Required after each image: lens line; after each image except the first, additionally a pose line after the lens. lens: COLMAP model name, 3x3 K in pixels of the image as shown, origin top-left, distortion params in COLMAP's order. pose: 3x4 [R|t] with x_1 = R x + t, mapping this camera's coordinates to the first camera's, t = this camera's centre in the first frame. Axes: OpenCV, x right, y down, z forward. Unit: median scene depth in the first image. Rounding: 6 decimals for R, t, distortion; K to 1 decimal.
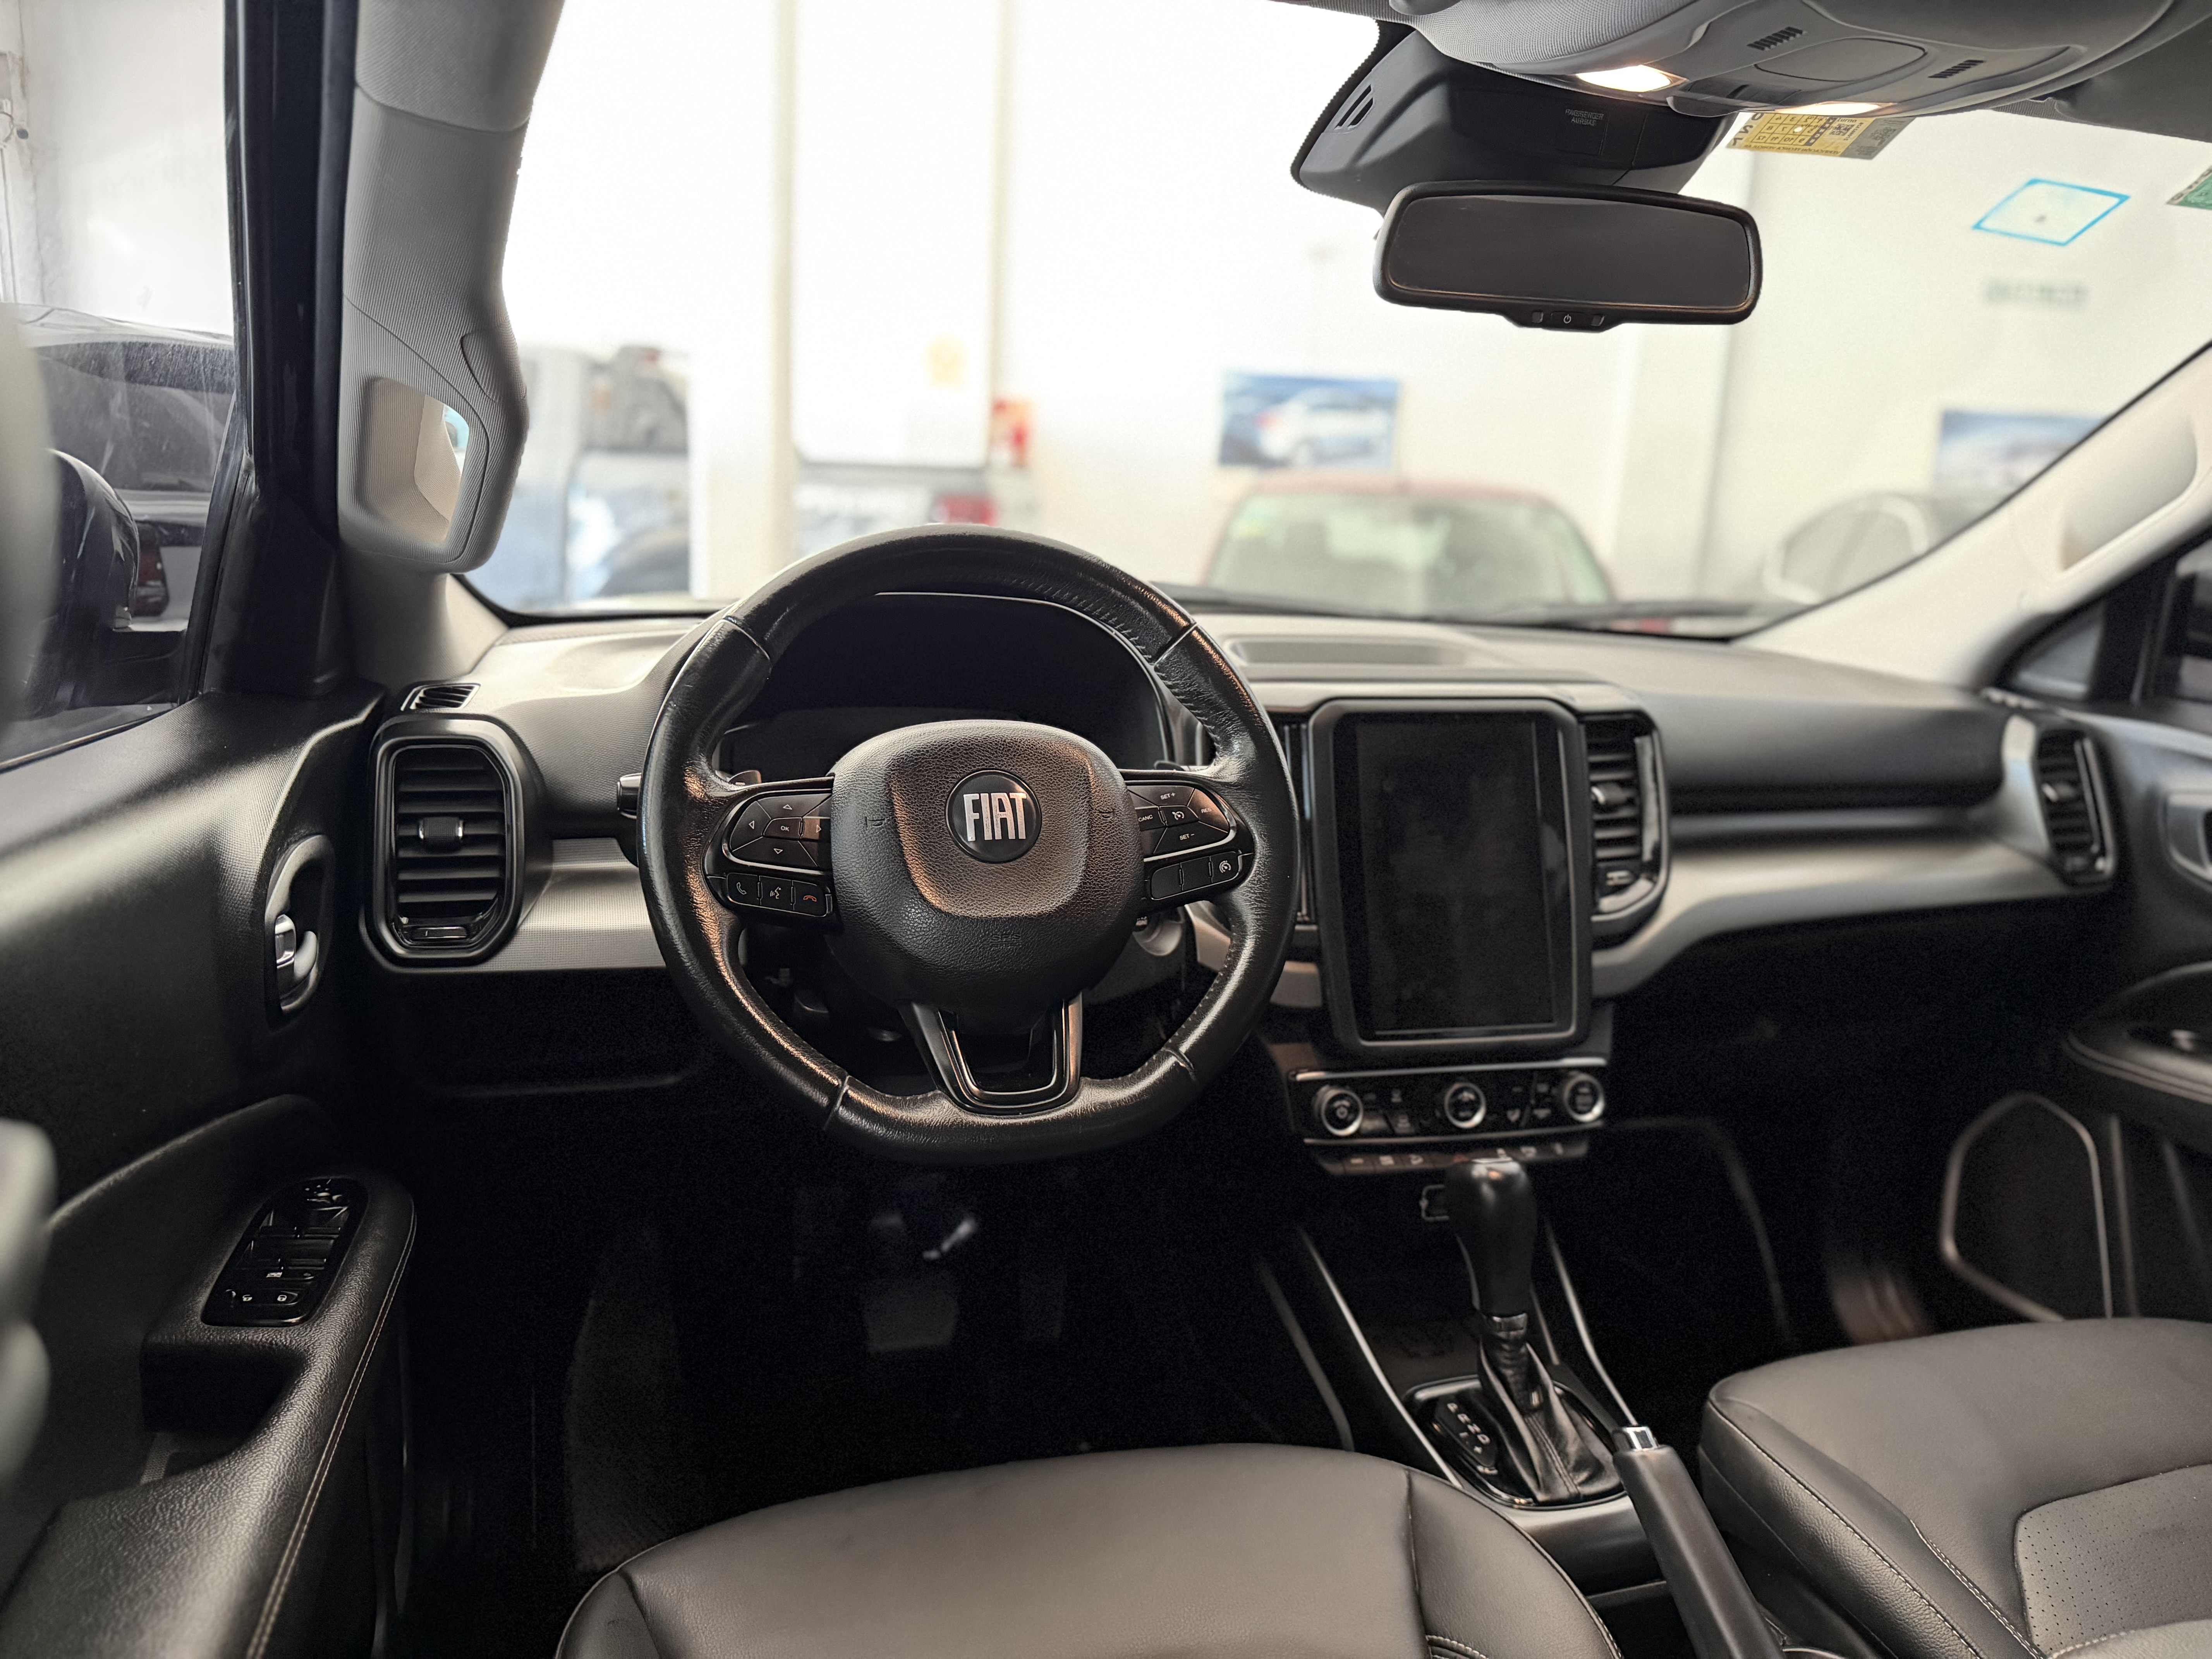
lens RADIAL K [[1562.9, 0, 1101.4], [0, 1562.9, 821.7], [0, 0, 1]] dist [0.086165, -0.124230]
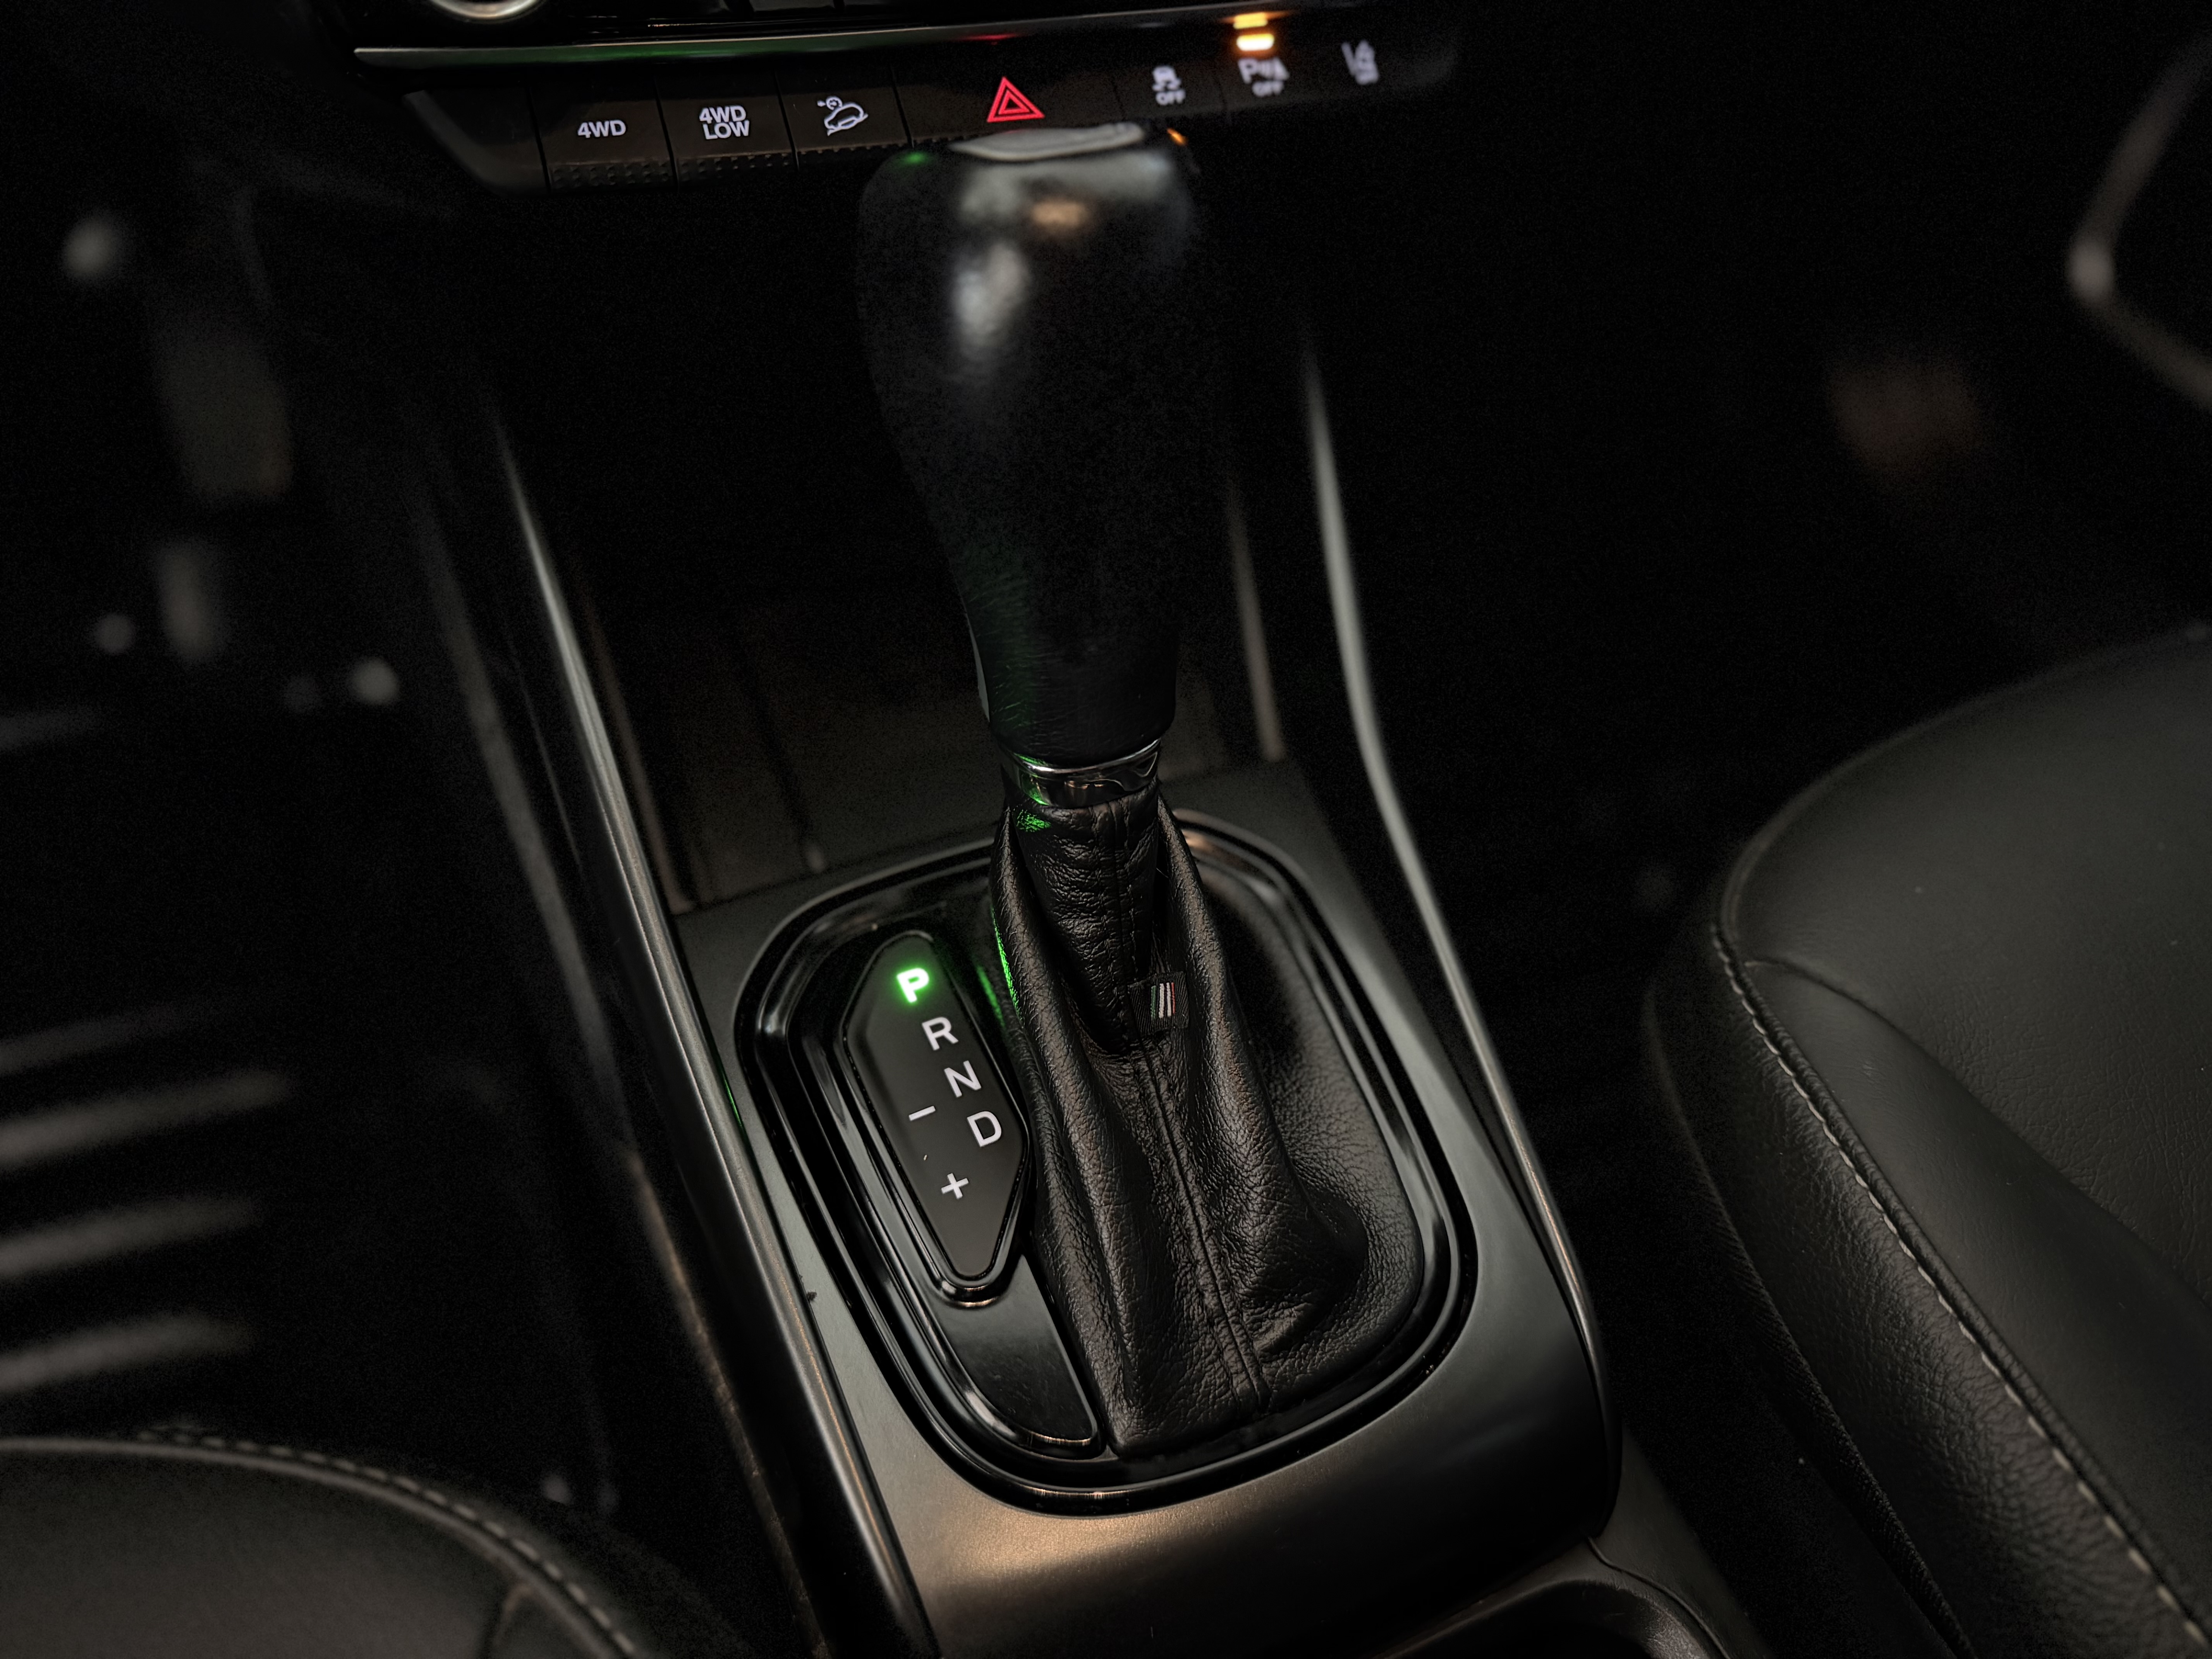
lens RADIAL K [[1535.2, 0, 1106.0], [0, 1535.2, 829.5], [0, 0, 1]] dist [0.000995, -0.055601]
pose [[0.992567, -0.057072, 0.107491, 0.215351], [-0.023831, 0.774983, 0.631533, 0.147433], [-0.119346, -0.629400, 0.767862, 0.738014]]
